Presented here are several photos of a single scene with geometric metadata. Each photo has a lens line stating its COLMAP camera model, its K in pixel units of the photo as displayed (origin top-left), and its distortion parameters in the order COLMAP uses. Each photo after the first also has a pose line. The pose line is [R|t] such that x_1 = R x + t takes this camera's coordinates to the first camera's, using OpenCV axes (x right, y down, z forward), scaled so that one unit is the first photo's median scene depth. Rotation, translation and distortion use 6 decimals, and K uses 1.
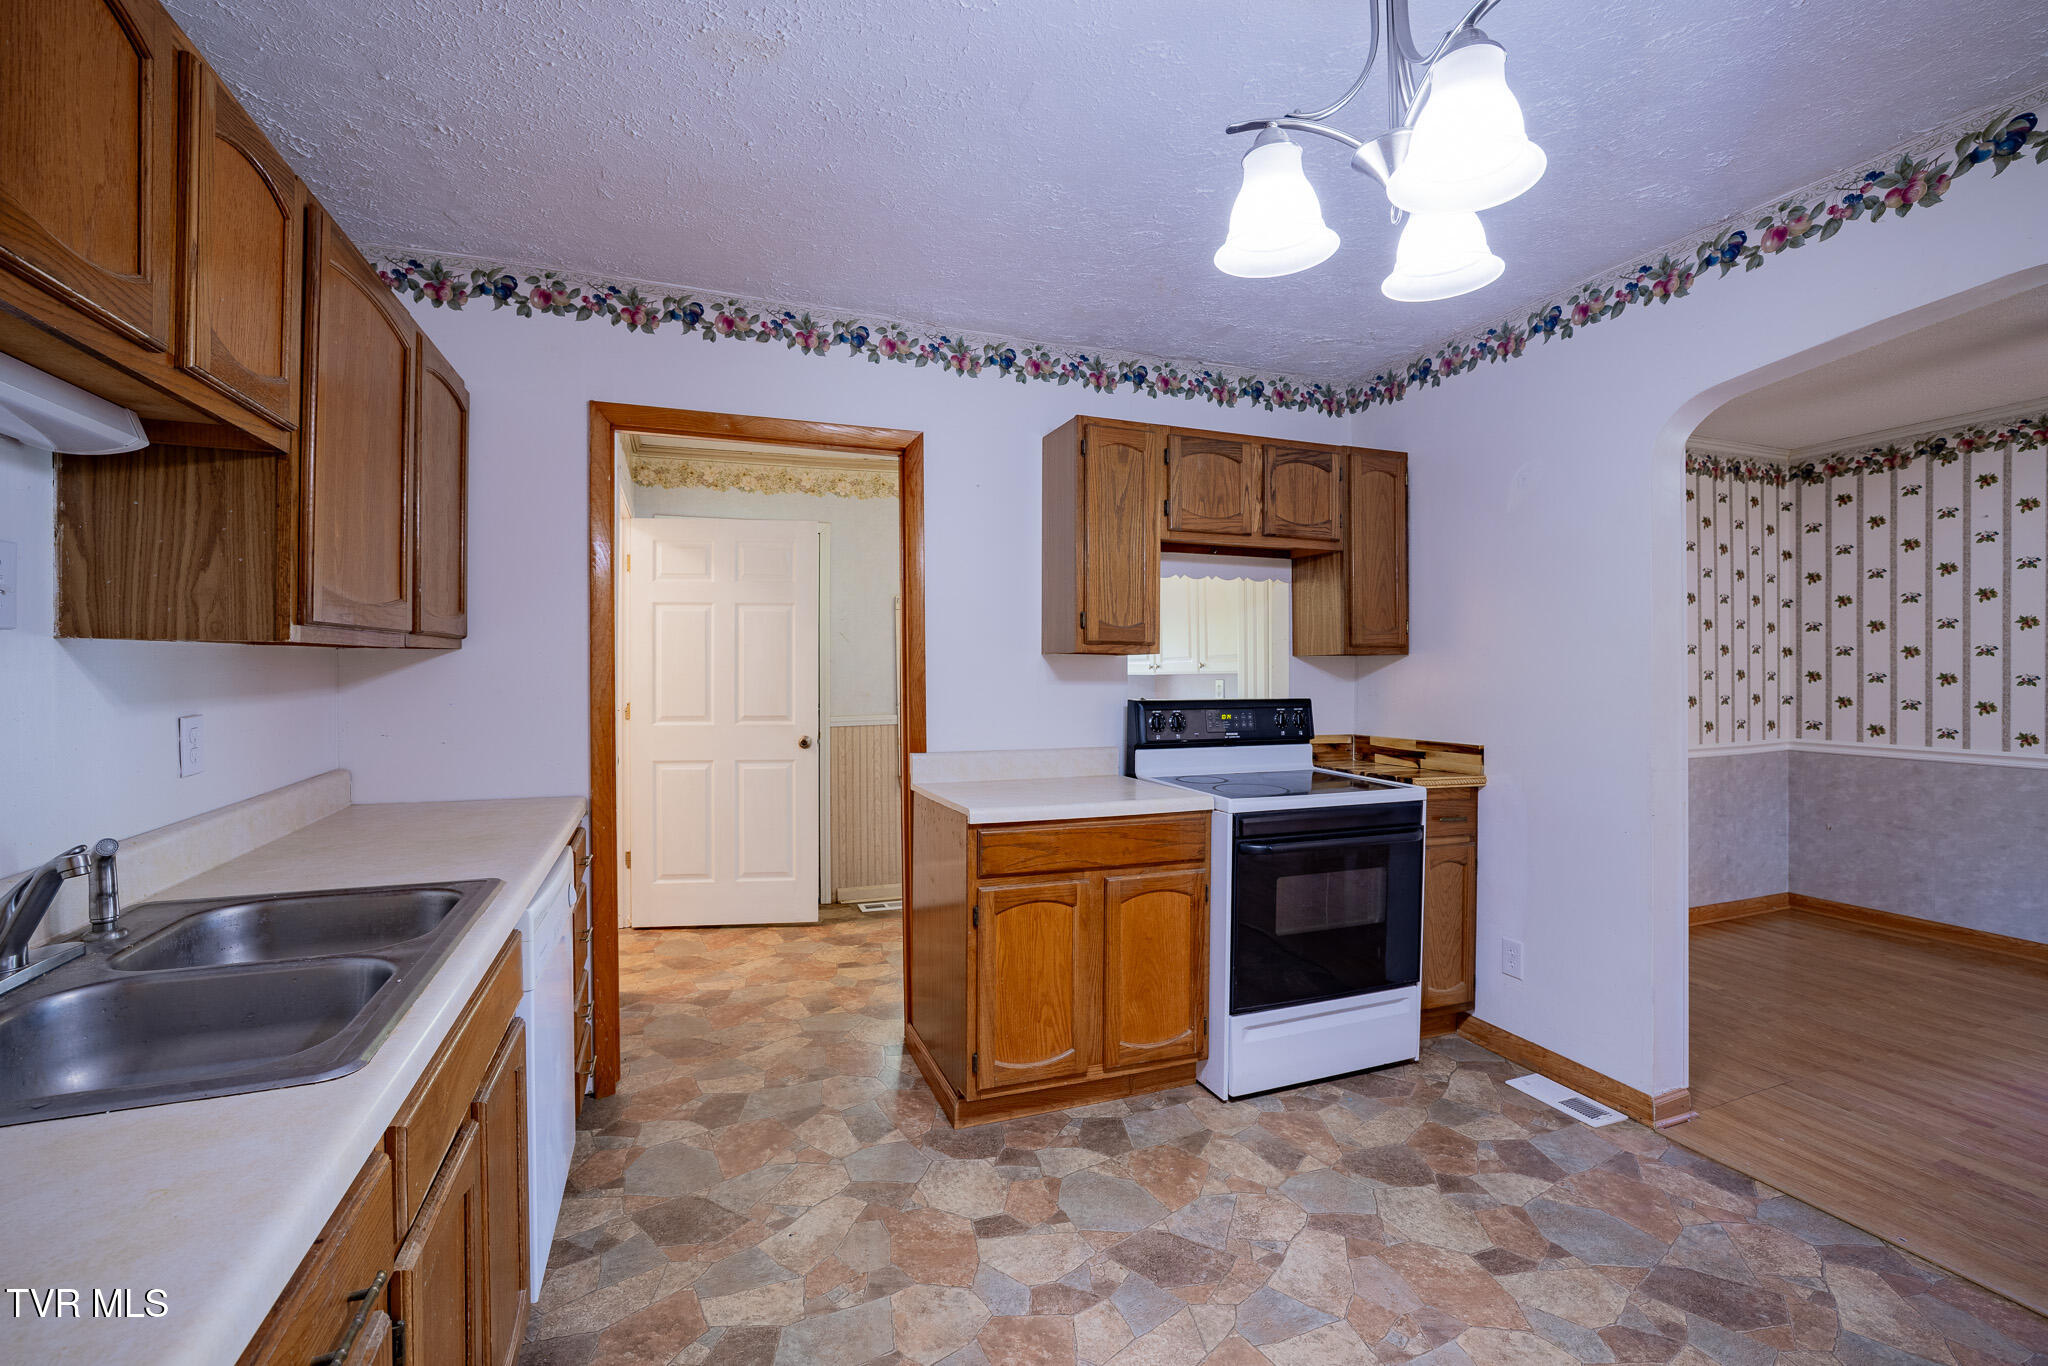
lens RADIAL K [[885.9, 0, 1008.1], [0, 885.9, 671.2], [0, 0, 1]] dist [-0.041197, 0.012644]
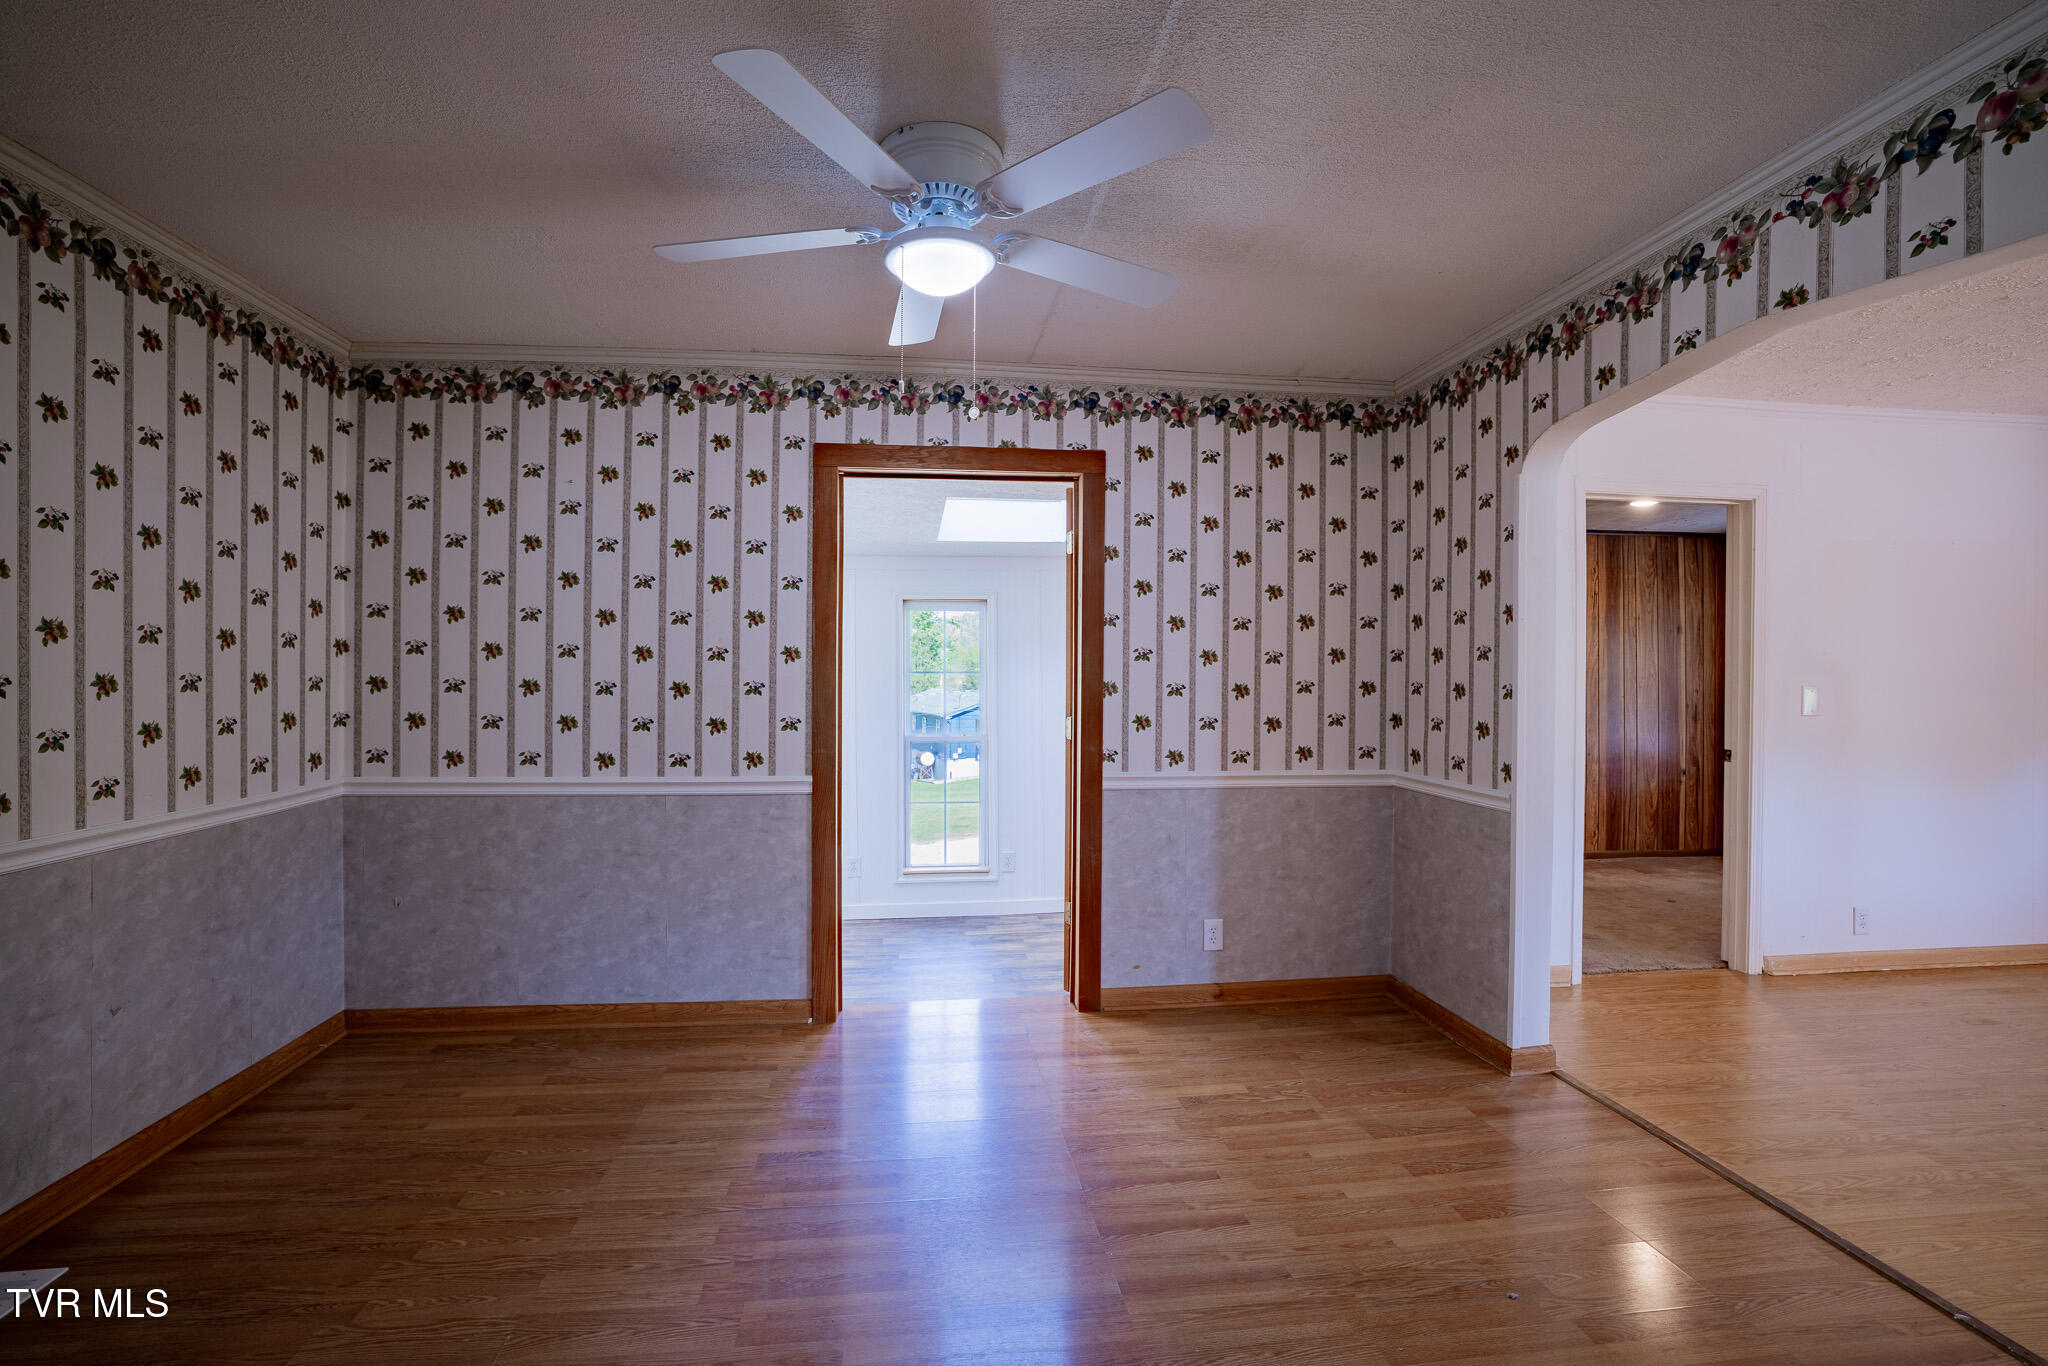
lens RADIAL K [[885.9, 0, 1008.1], [0, 885.9, 671.2], [0, 0, 1]] dist [-0.041197, 0.012644]
pose [[0.240651, 0.008213, 0.970577, 0.394185], [-0.002044, 0.999966, -0.007955, 0.000447], [-0.970609, -0.000069, 0.240660, 0.358157]]
